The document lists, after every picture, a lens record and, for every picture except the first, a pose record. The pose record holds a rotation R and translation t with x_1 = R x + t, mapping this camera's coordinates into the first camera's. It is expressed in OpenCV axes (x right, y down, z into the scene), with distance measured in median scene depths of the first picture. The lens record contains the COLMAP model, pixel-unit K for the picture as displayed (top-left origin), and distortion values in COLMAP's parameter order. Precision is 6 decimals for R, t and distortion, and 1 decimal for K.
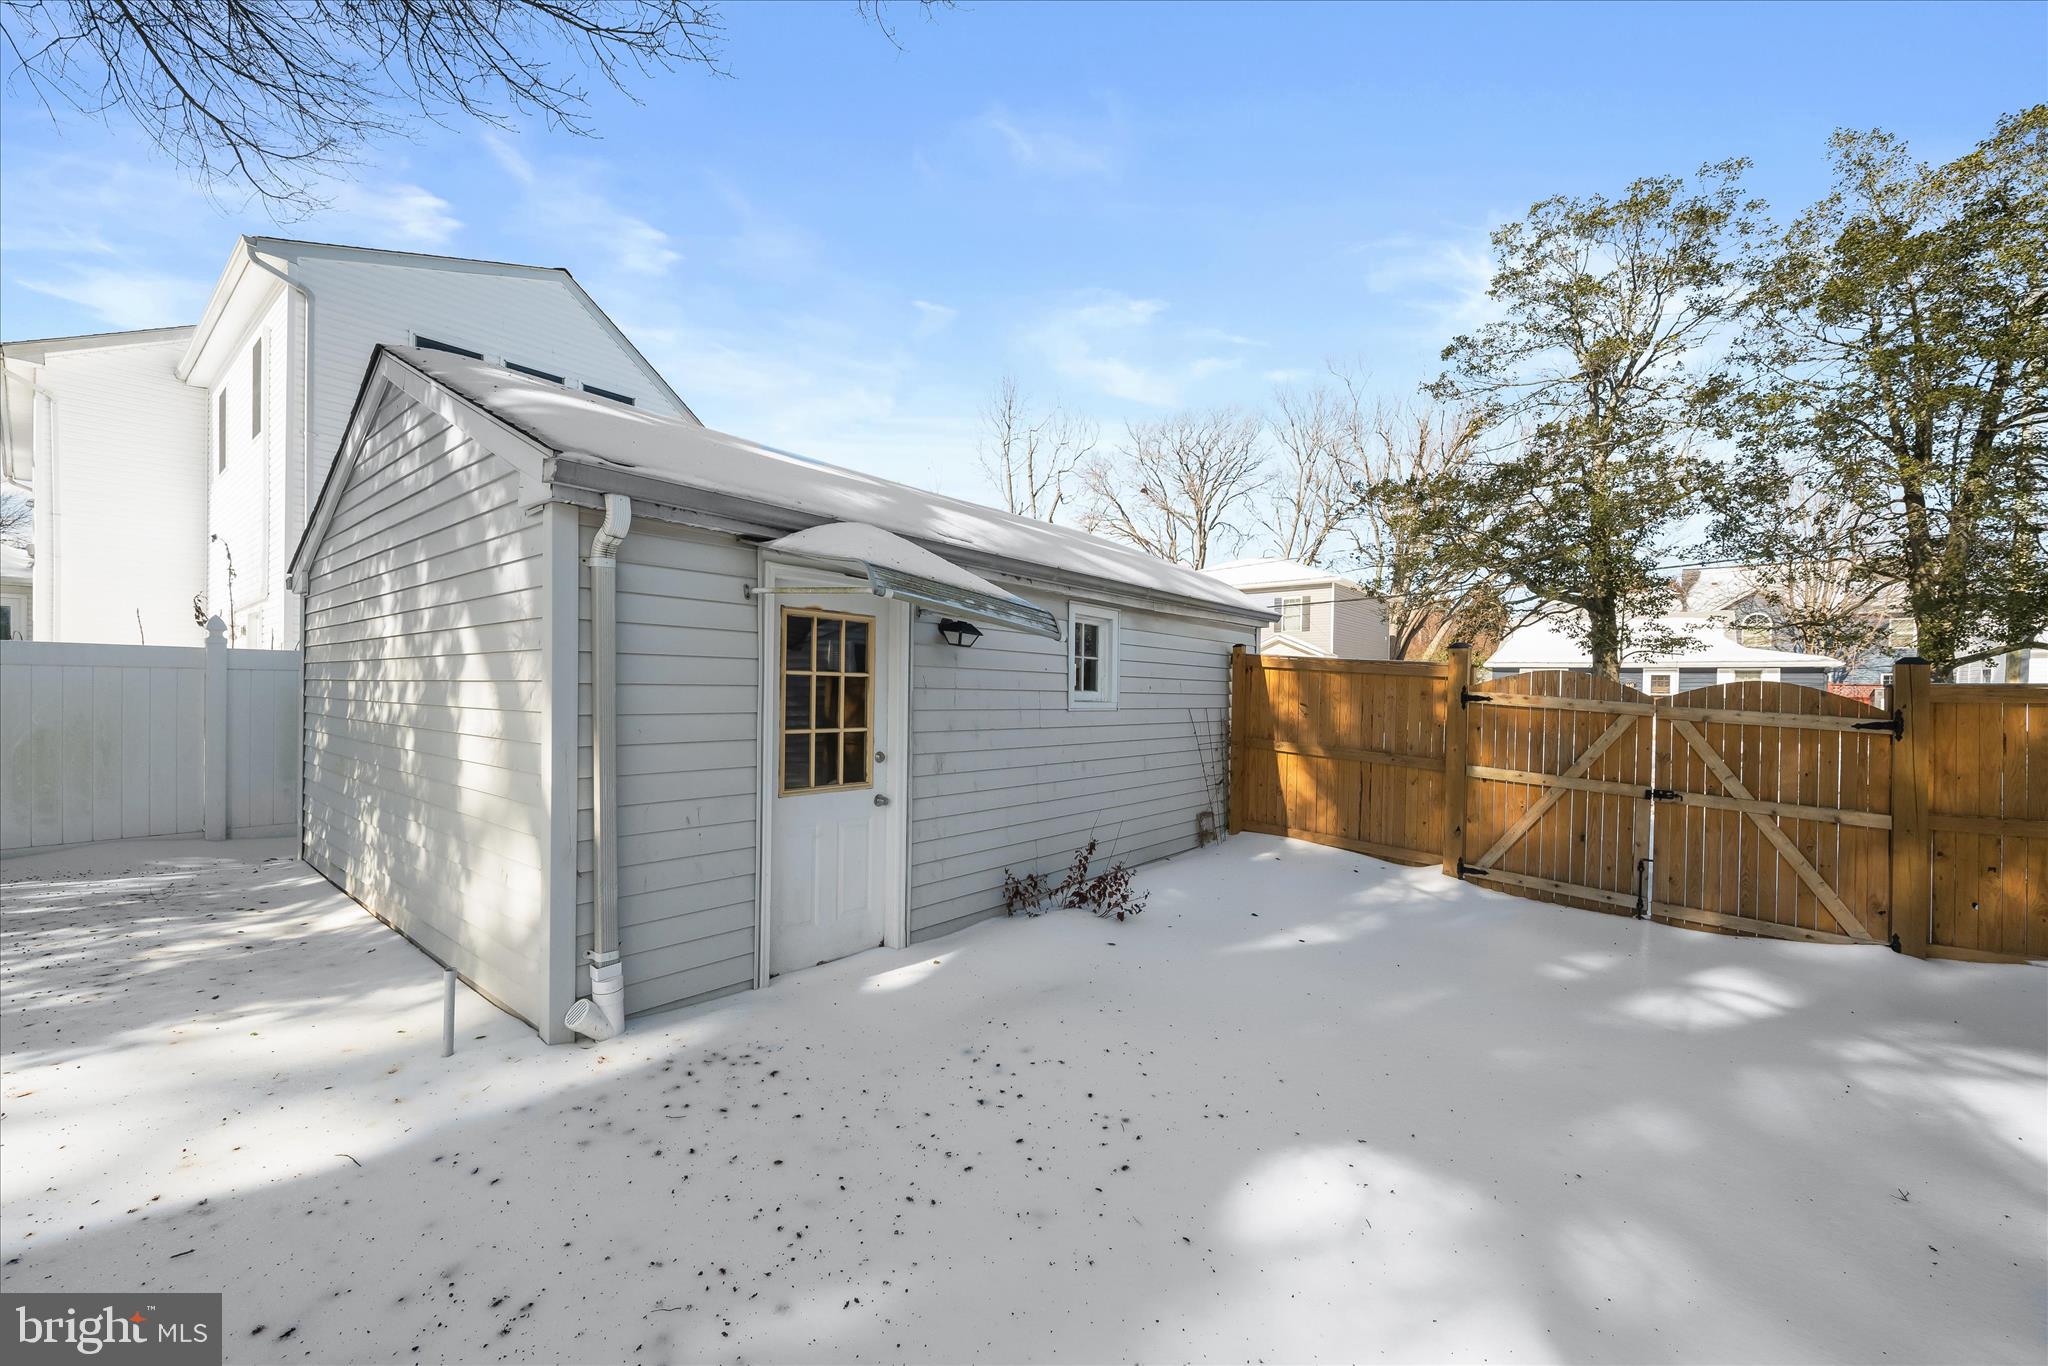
lens RADIAL K [[807.6, 0, 1034.4], [0, 807.6, 686.7], [0, 0, 1]] dist [-0.001826, -0.000195]
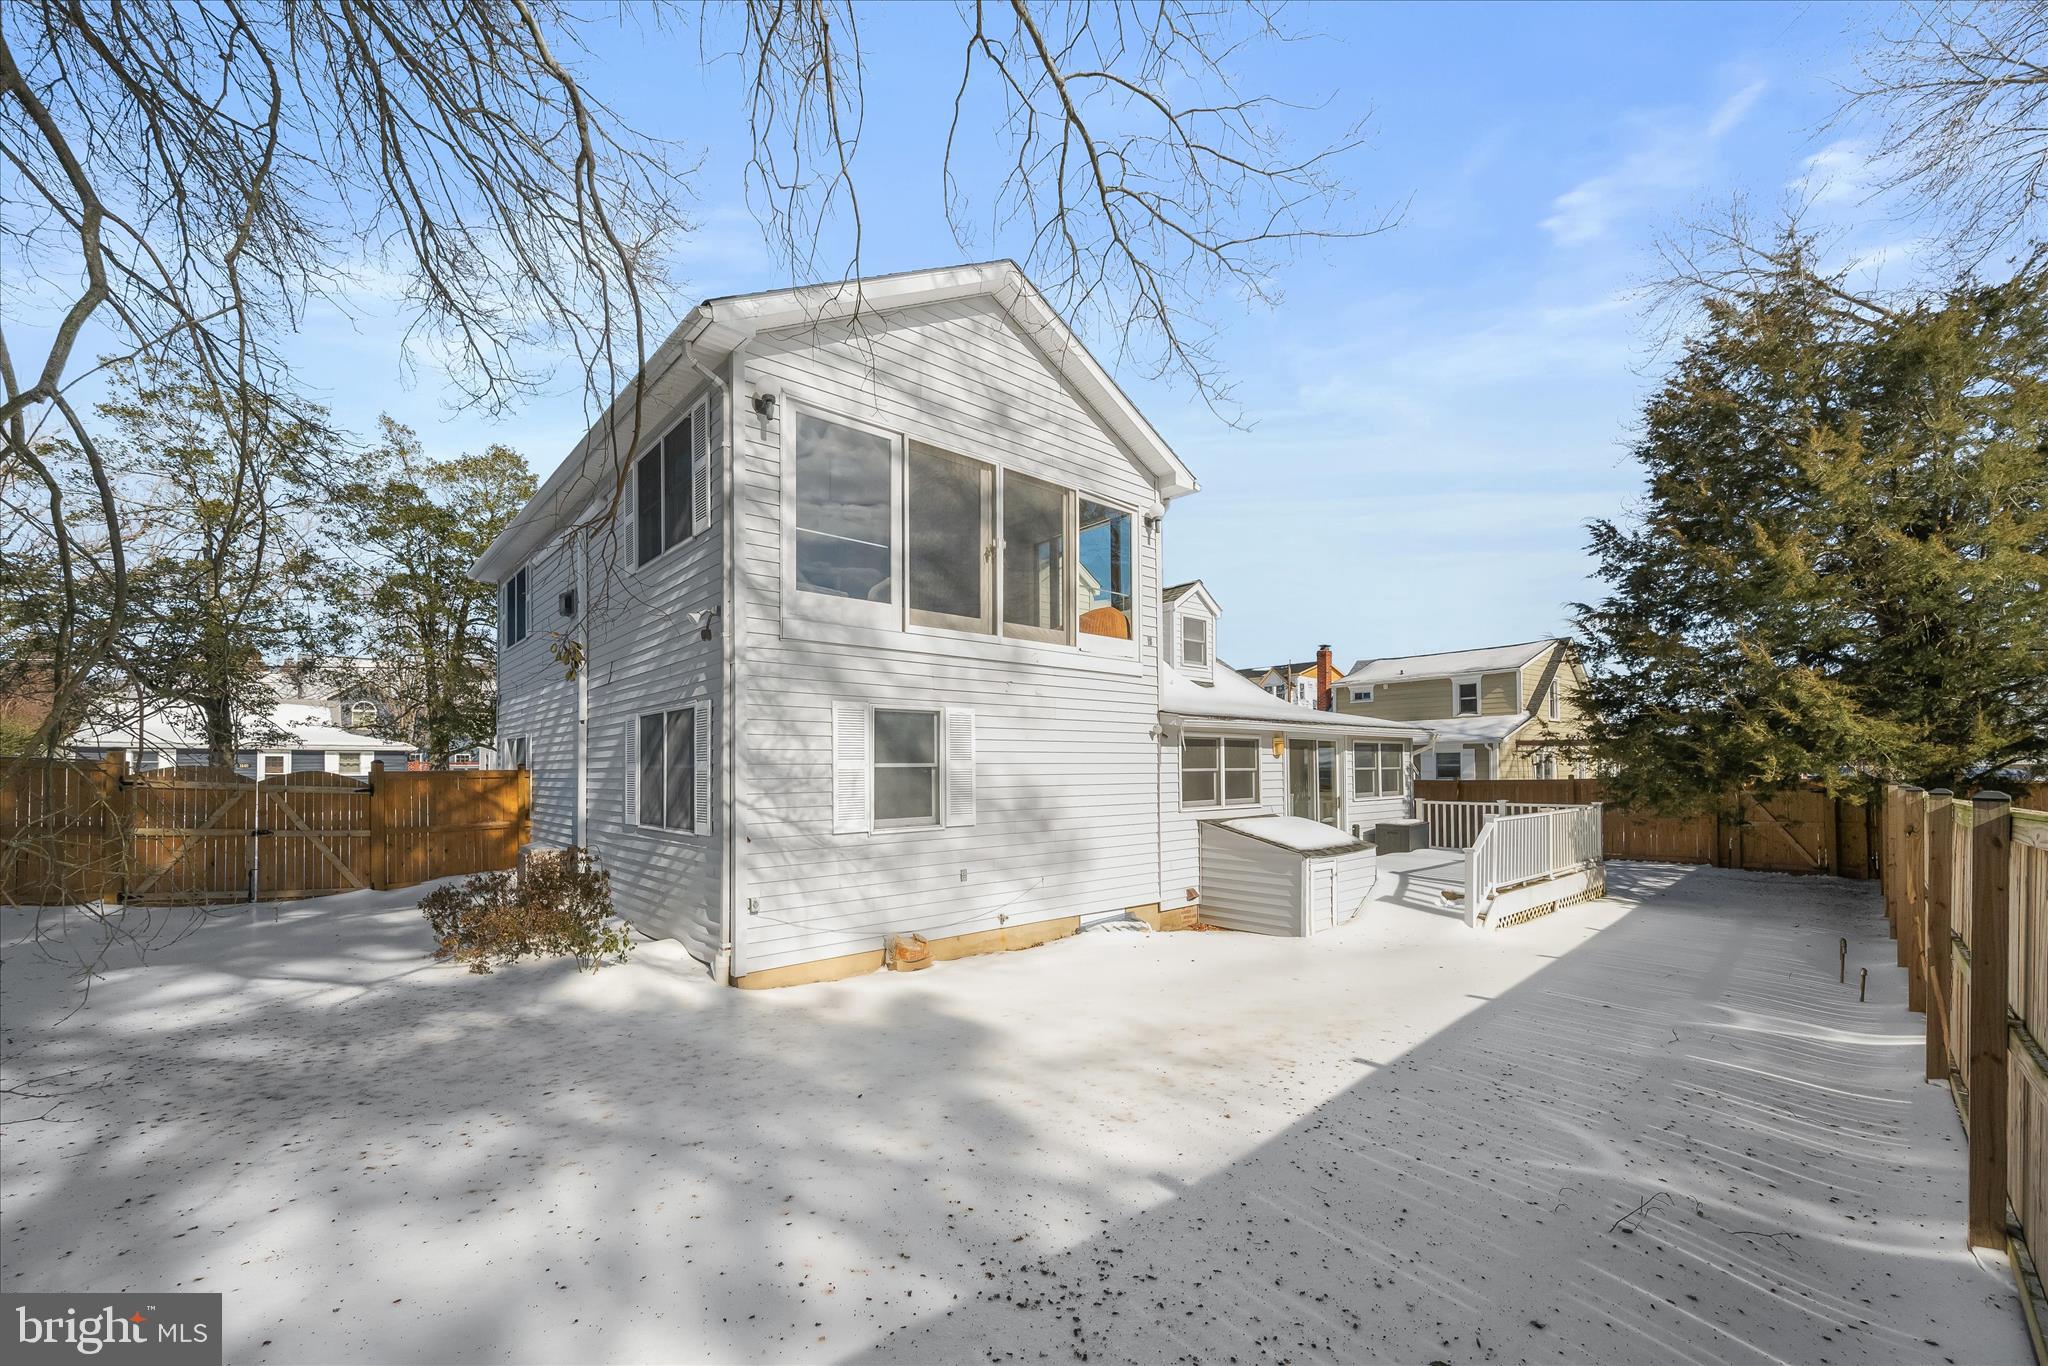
lens RADIAL K [[807.6, 0, 982.8], [0, 807.6, 771.9], [0, 0, 1]] dist [-0.001826, -0.000195]
pose [[0.193093, -0.013708, 0.981085, -0.626164], [0.004056, 0.999905, 0.013173, -0.019431], [-0.981172, 0.001436, 0.193131, -0.857829]]
